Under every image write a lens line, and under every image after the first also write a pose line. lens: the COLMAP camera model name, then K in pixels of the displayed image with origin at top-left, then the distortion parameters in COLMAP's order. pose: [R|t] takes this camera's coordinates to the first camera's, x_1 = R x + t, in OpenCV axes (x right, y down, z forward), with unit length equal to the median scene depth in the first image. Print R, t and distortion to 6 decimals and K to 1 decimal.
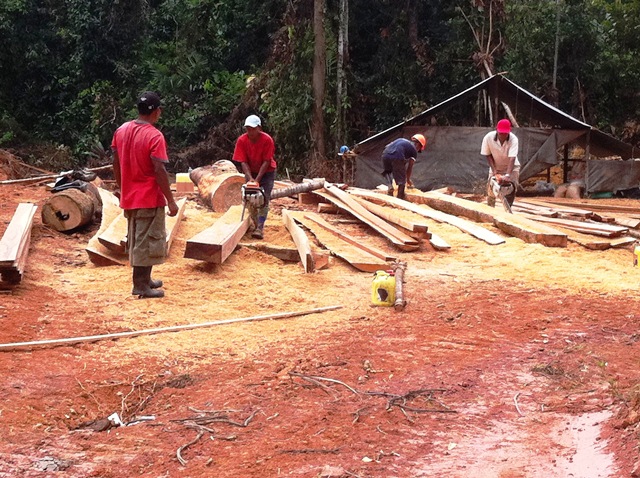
lens RADIAL K [[620.7, 0, 320.0], [0, 620.7, 239.0], [0, 0, 1]] dist [0.105453, -0.312696]
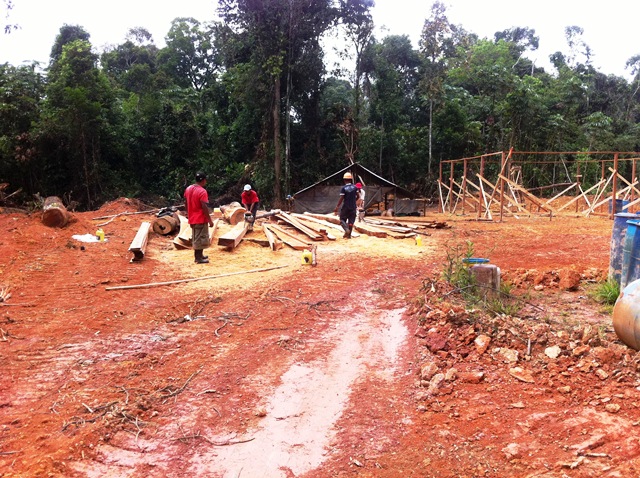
lens RADIAL K [[620.7, 0, 320.0], [0, 620.7, 239.0], [0, 0, 1]] dist [0.105453, -0.312696]
pose [[0.999274, -0.015181, 0.034949, 0.071328], [0.017806, 0.996945, -0.076054, 0.184374], [-0.033688, 0.076621, 0.996491, -1.243113]]
